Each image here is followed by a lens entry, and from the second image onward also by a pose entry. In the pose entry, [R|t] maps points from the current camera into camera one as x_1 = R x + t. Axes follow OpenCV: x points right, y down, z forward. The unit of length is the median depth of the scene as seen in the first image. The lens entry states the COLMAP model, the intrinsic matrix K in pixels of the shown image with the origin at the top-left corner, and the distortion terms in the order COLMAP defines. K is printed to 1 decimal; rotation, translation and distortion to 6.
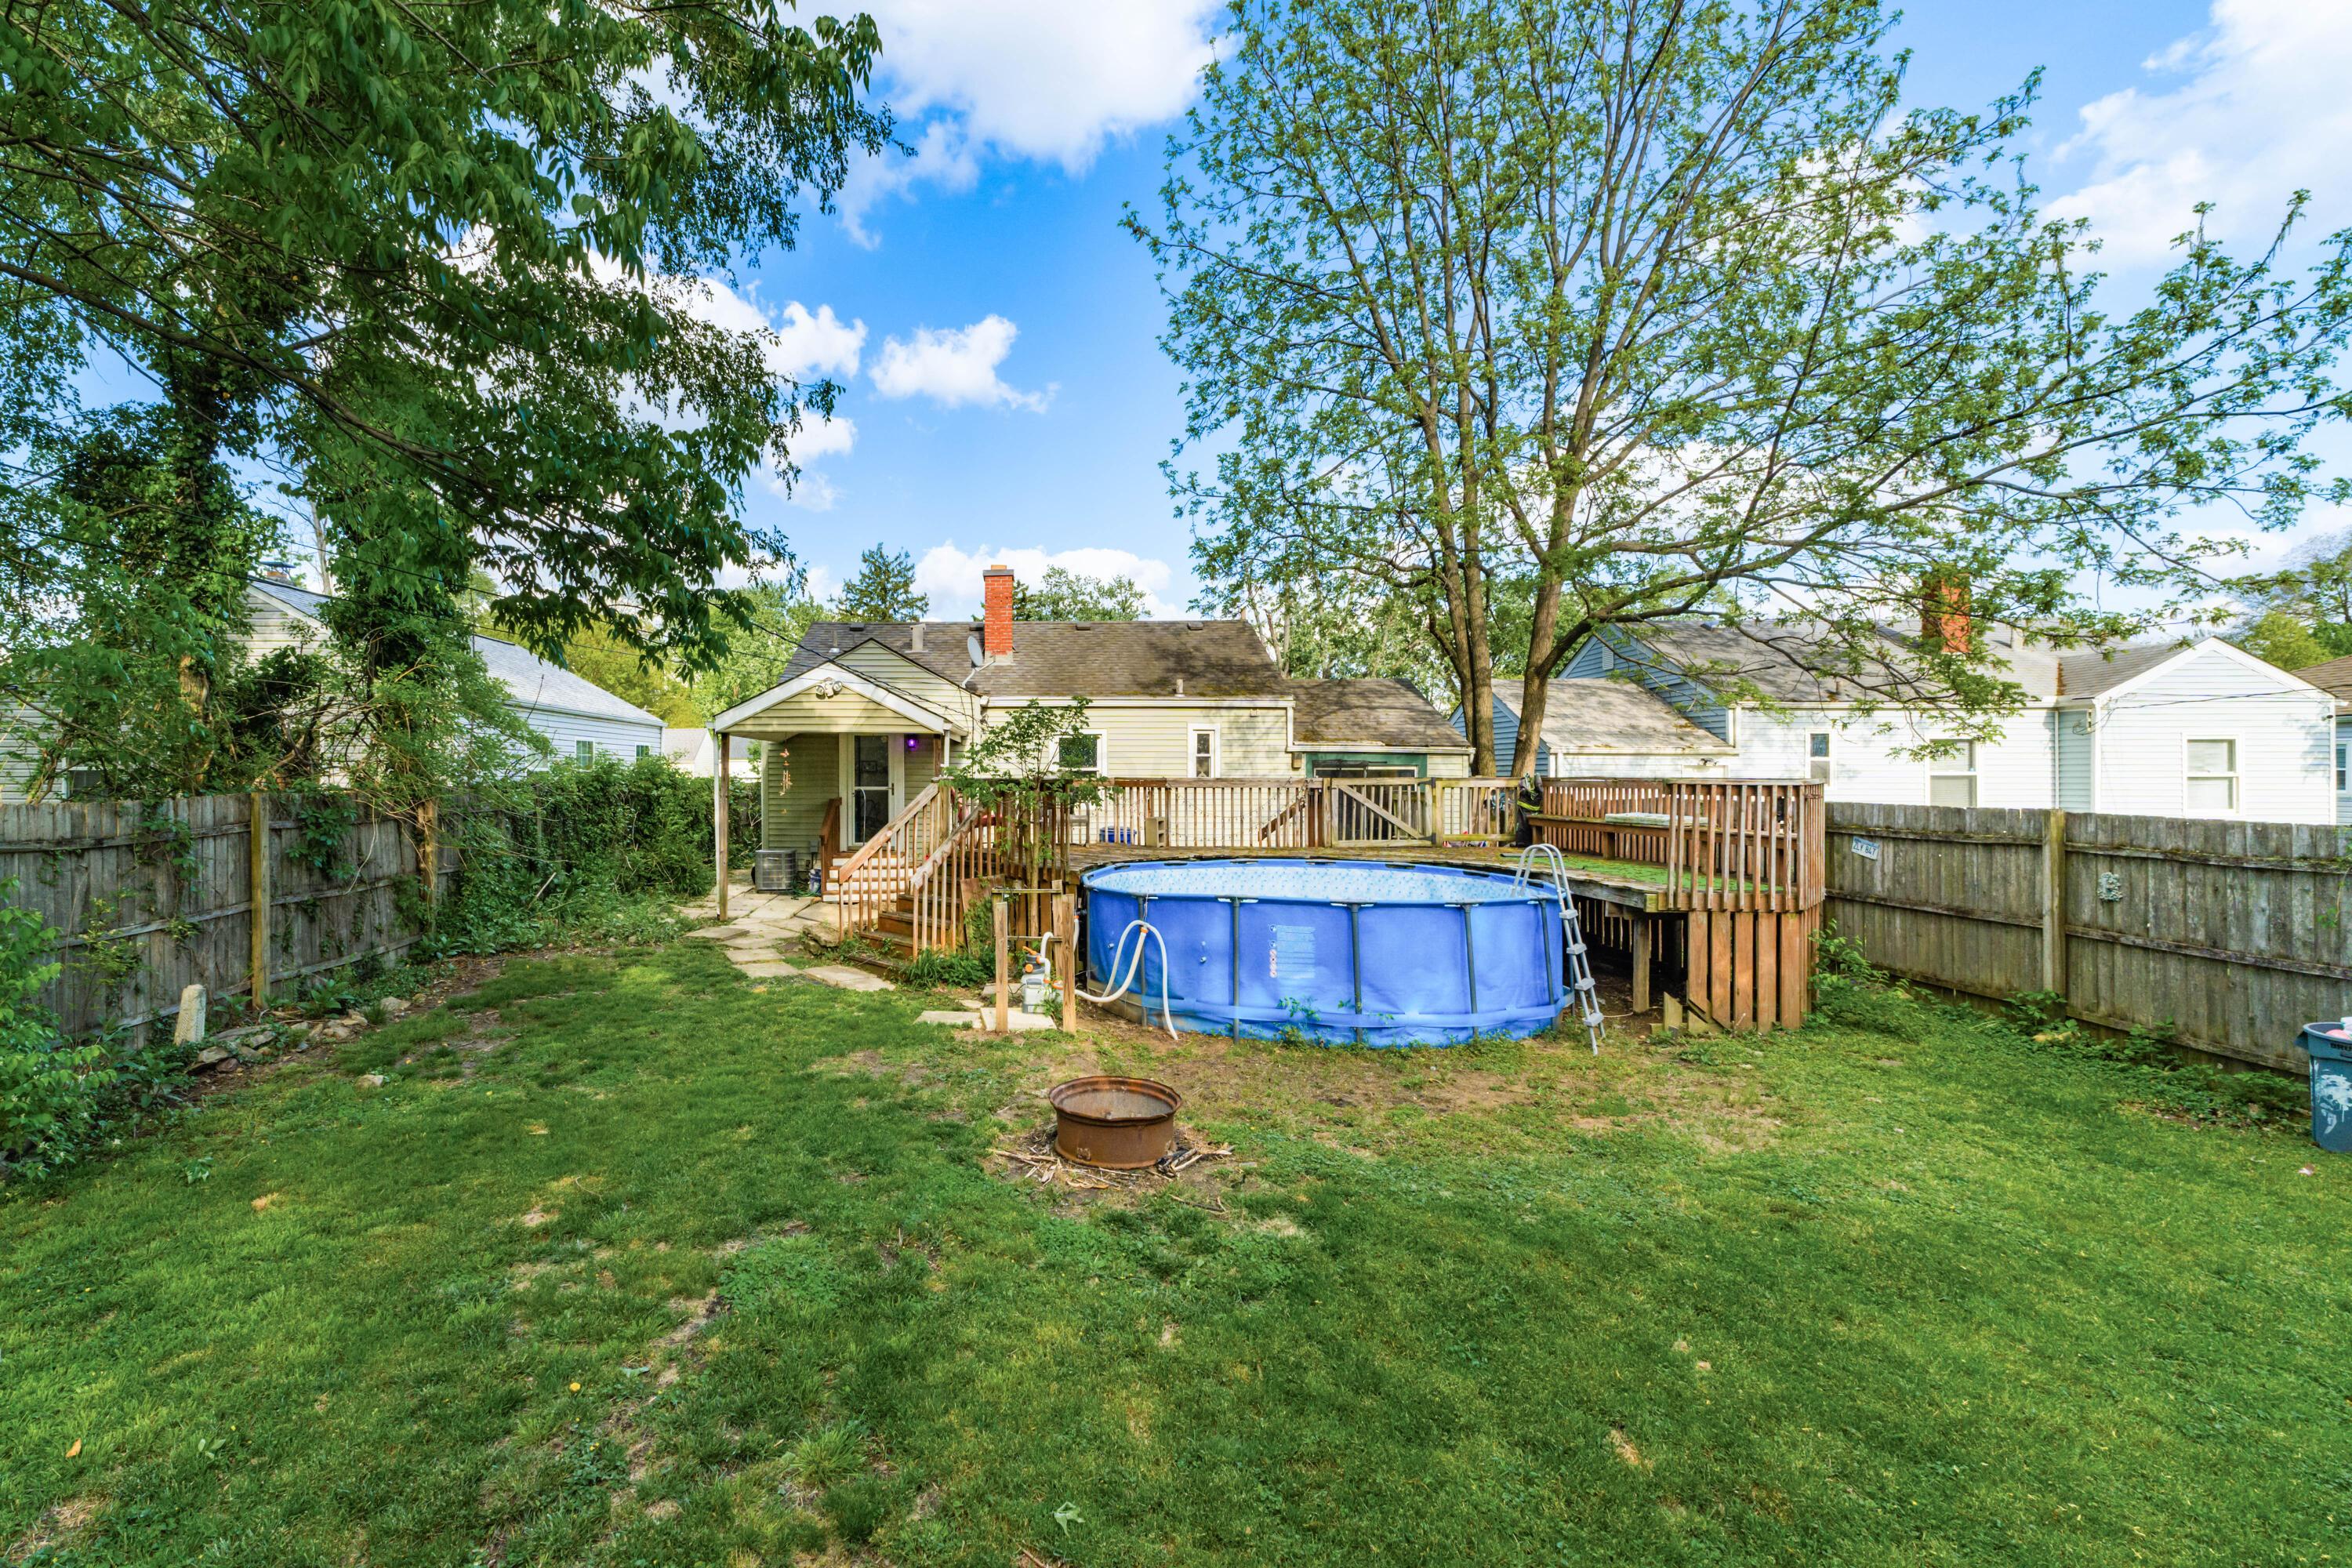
lens RADIAL K [[1049.5, 0, 1032.3], [0, 1049.5, 777.4], [0, 0, 1]] dist [0.002686, 0.000015]
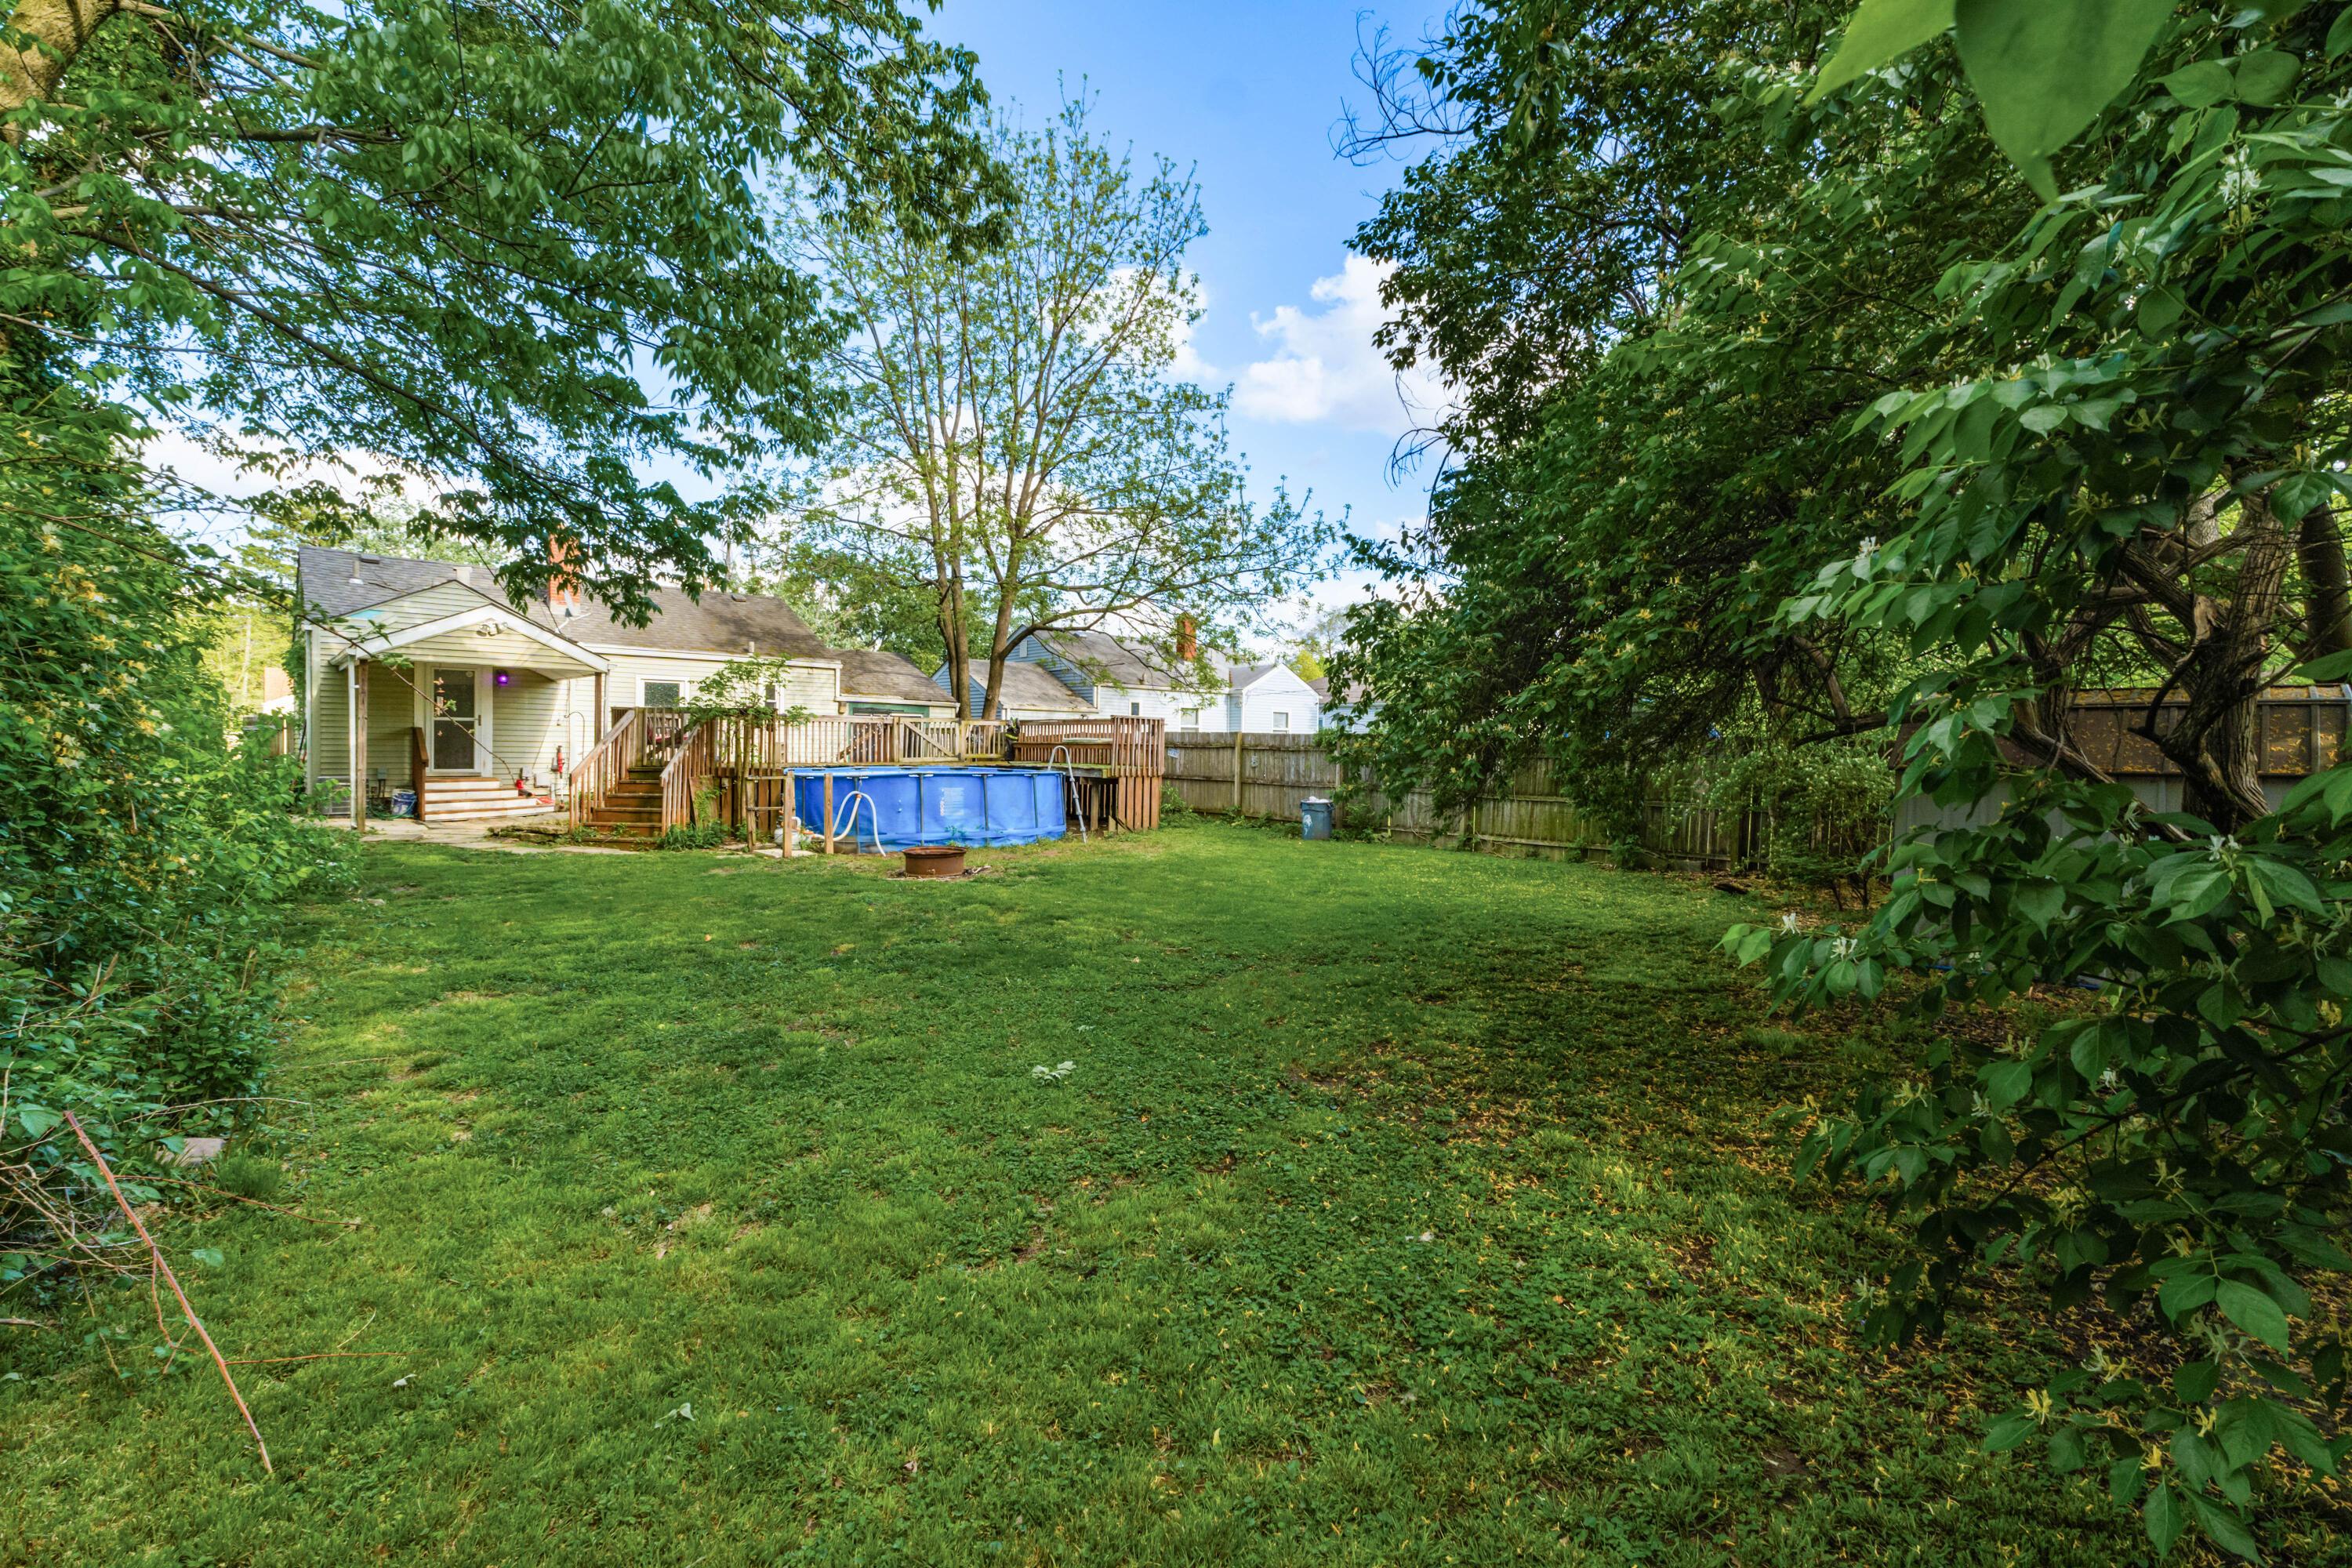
lens RADIAL K [[1039.8, 0, 1162.2], [0, 1039.8, 797.0], [0, 0, 1]] dist [0.001405, -0.000055]
pose [[0.745784, -0.019319, 0.665908, -0.618561], [-0.013703, 0.998923, 0.044327, 0.062105], [-0.666047, -0.042183, 0.744716, -0.549699]]
